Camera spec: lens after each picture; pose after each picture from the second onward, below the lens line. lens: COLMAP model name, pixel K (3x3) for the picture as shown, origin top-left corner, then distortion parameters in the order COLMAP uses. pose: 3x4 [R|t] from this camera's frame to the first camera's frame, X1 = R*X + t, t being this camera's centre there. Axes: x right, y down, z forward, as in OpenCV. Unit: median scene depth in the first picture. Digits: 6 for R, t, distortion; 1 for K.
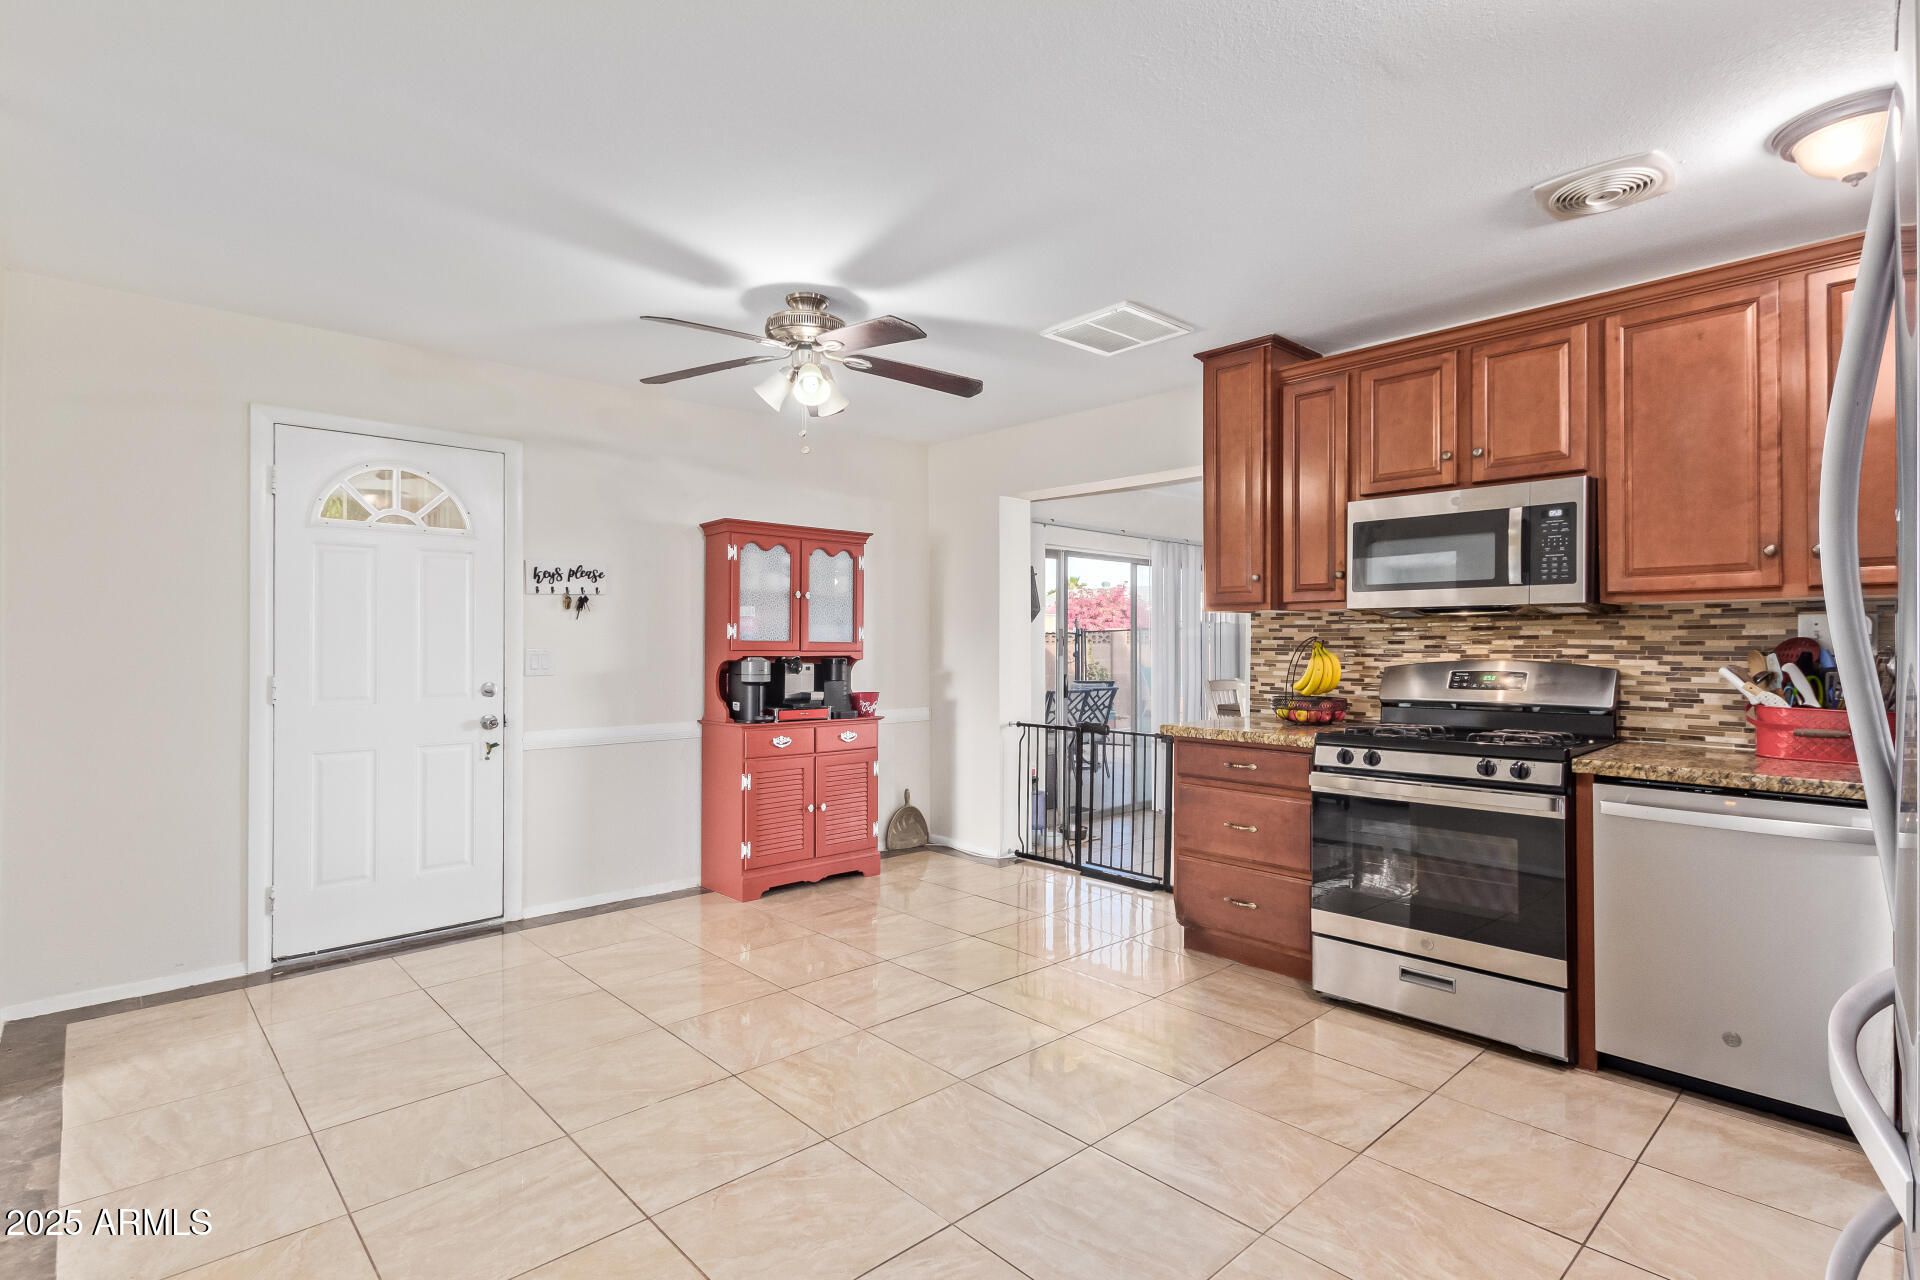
lens RADIAL K [[940.6, 0, 951.1], [0, 940.6, 645.9], [0, 0, 1]] dist [0.012137, 0.000277]
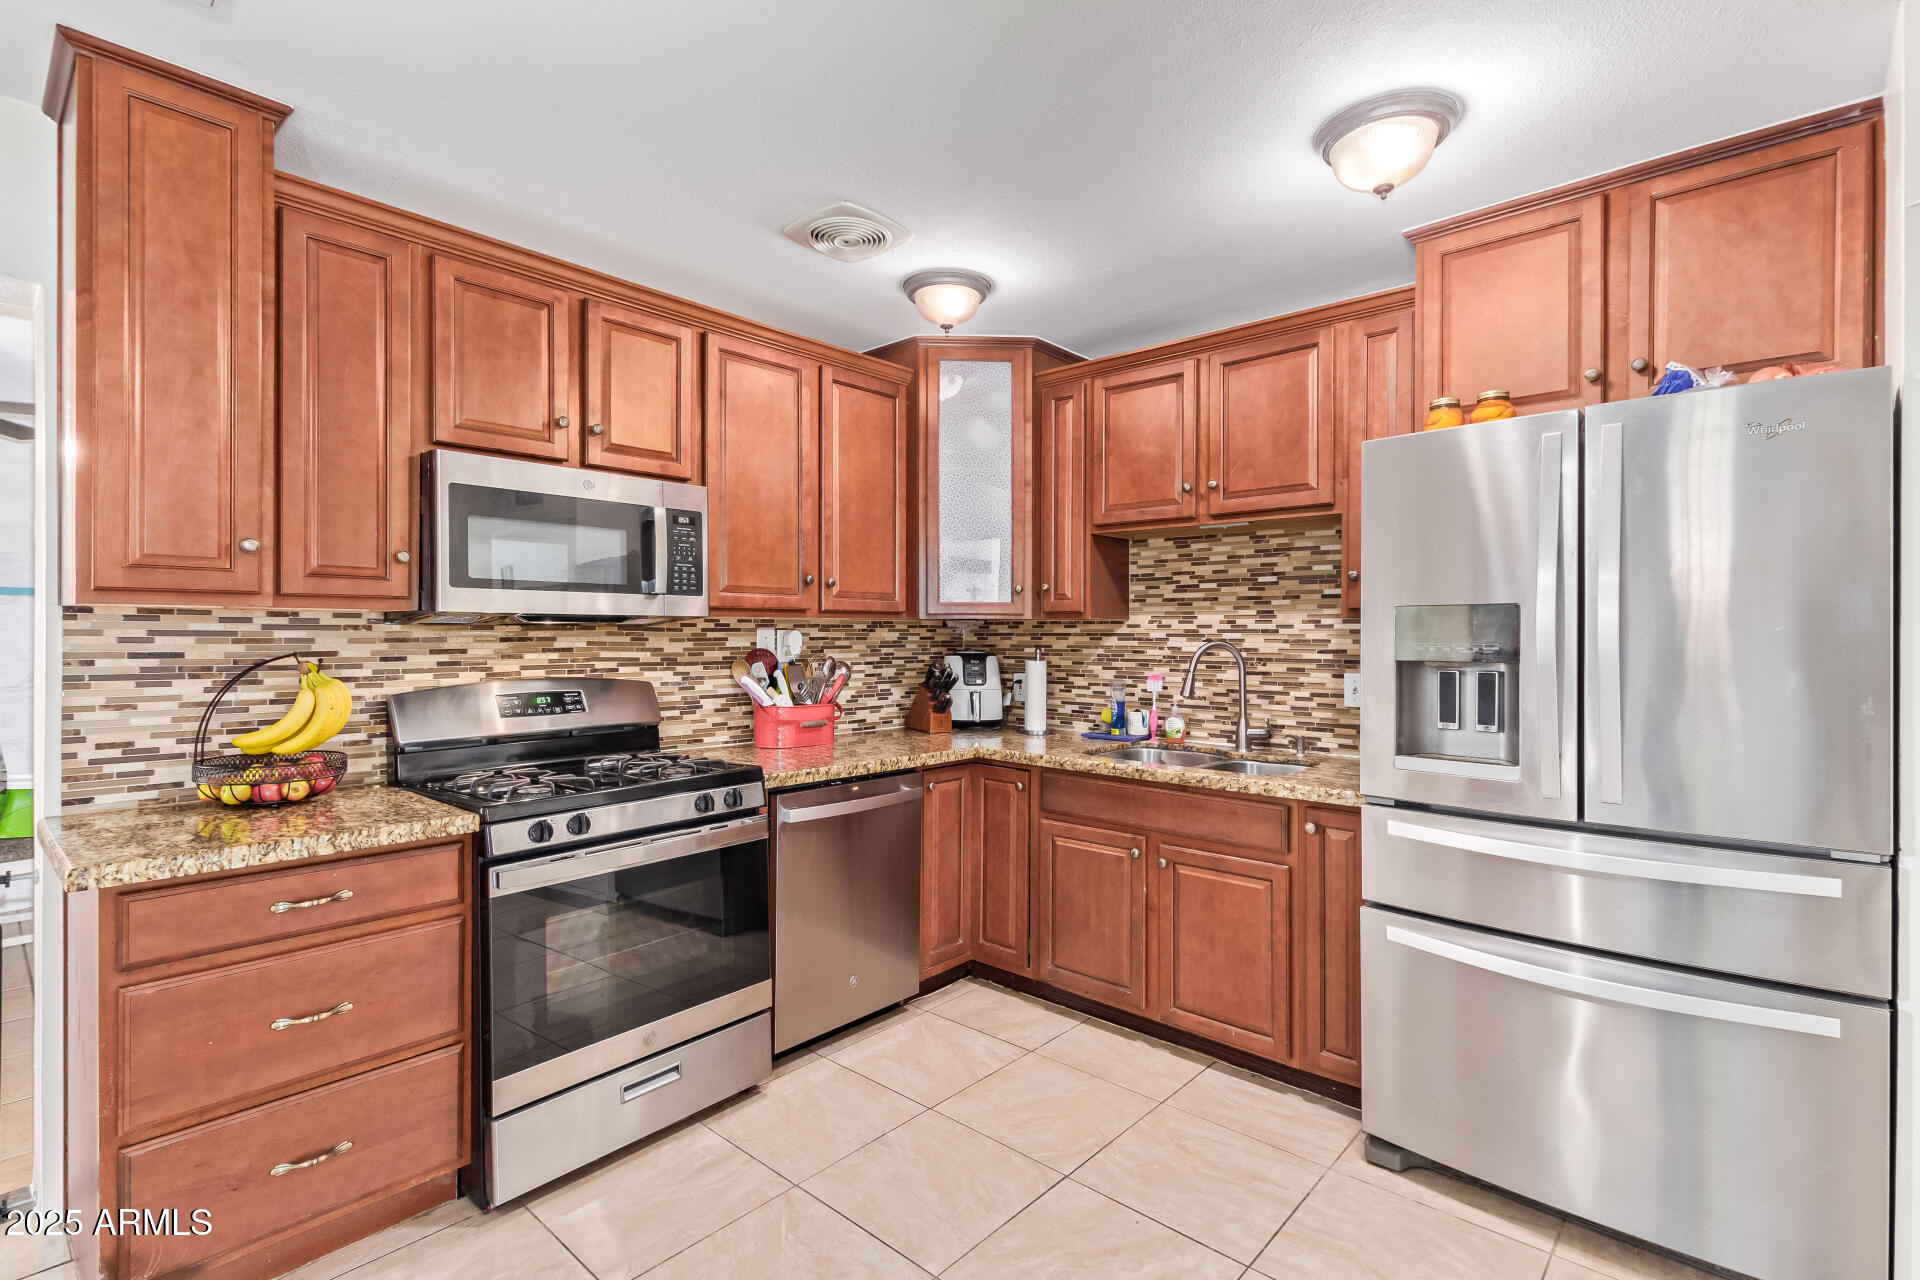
lens RADIAL K [[898.3, 0, 954.3], [0, 898.3, 636.8], [0, 0, 1]] dist [0.006274, 0.000075]
pose [[-0.102236, -0.006565, 0.994738, -0.267435], [-0.000090, 0.999978, 0.006590, -0.028895], [-0.994760, 0.000584, -0.102234, 0.785927]]
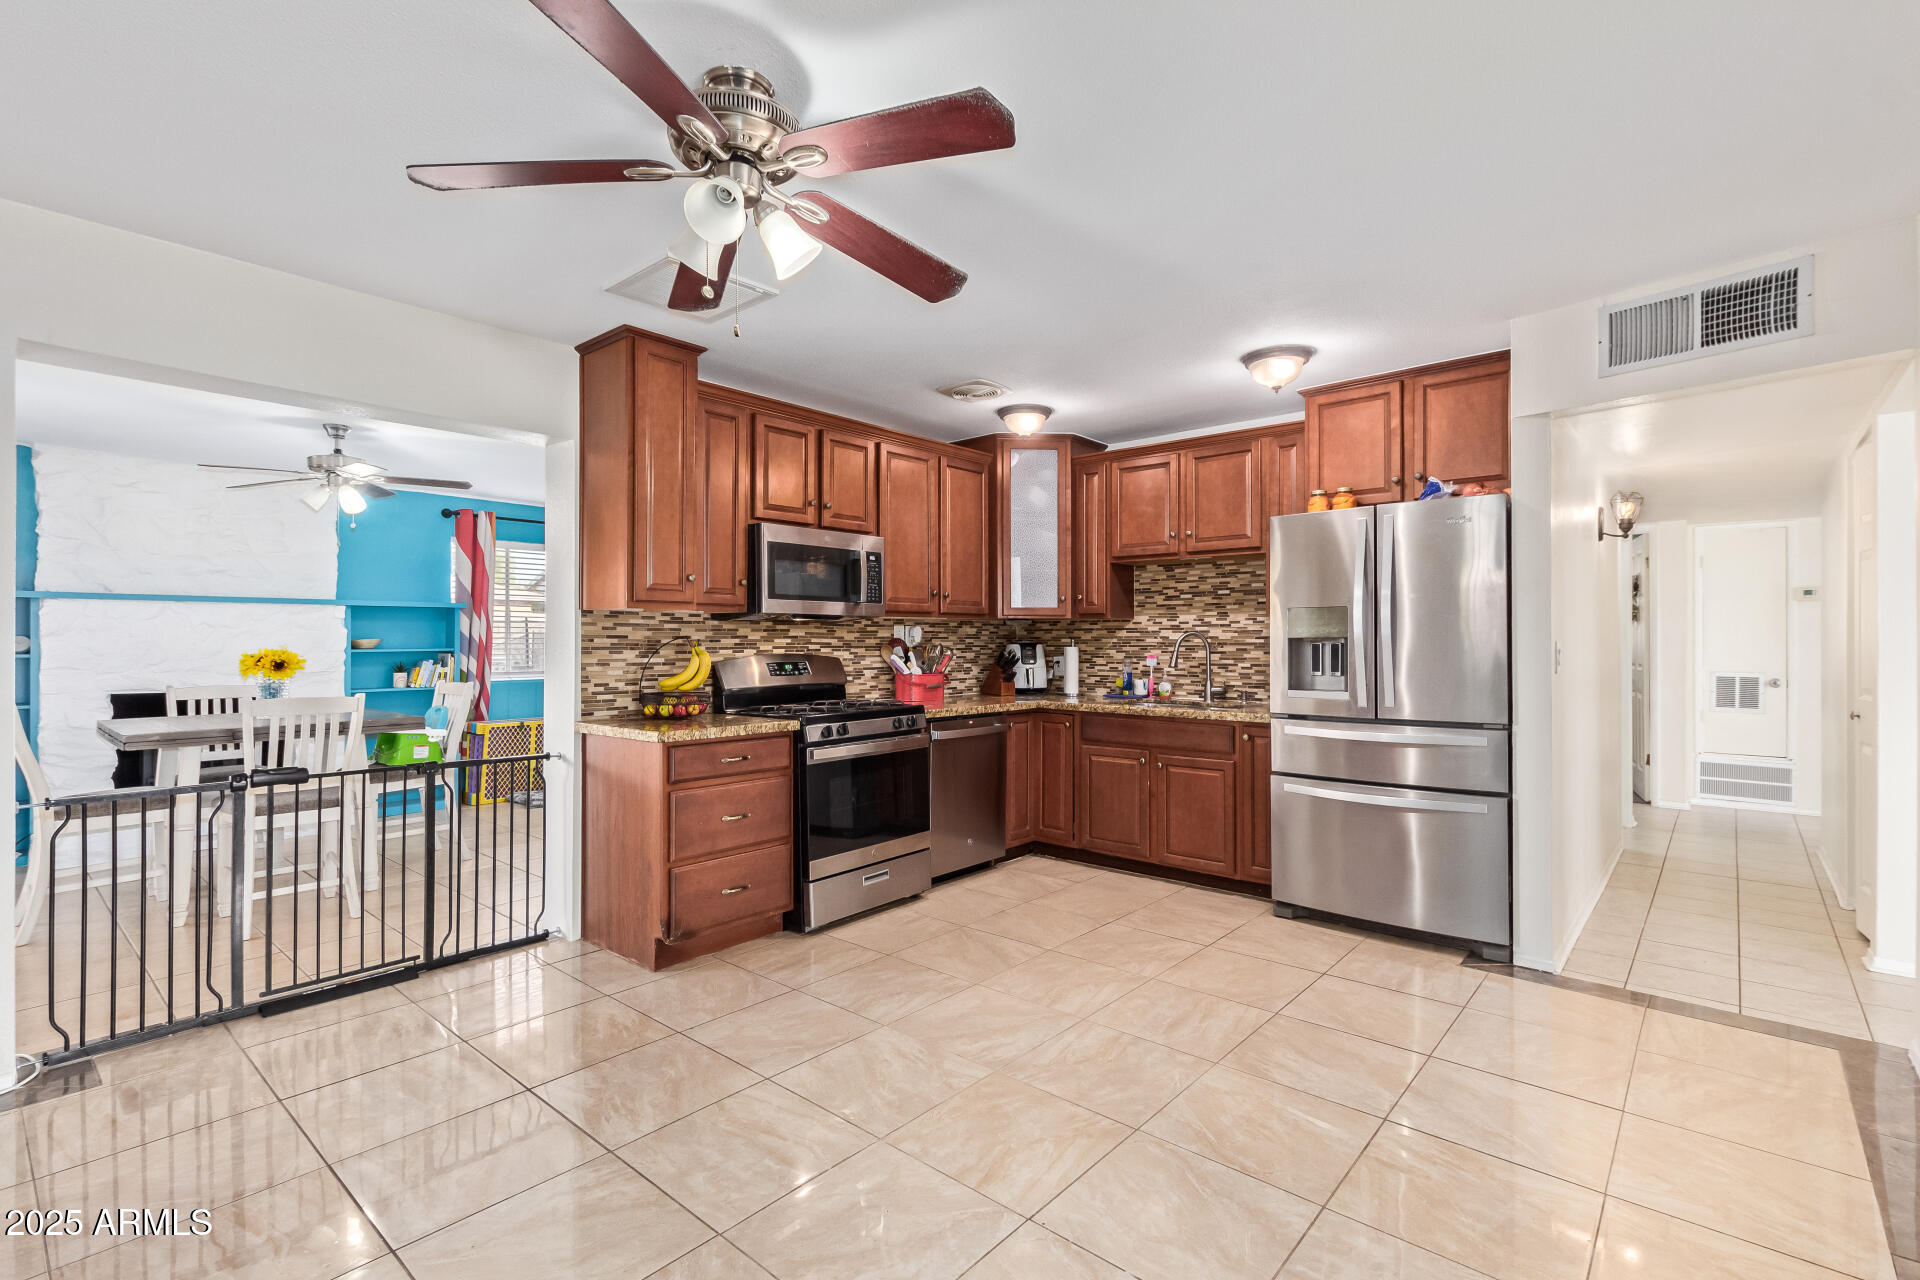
lens RADIAL K [[898.3, 0, 959.6], [0, 898.3, 642.1], [0, 0, 1]] dist [0.006274, 0.000075]
pose [[-0.129460, -0.002933, 0.991580, -0.816231], [0.003767, 0.999987, 0.003450, -0.005748], [-0.991577, 0.004182, -0.129448, 1.002699]]
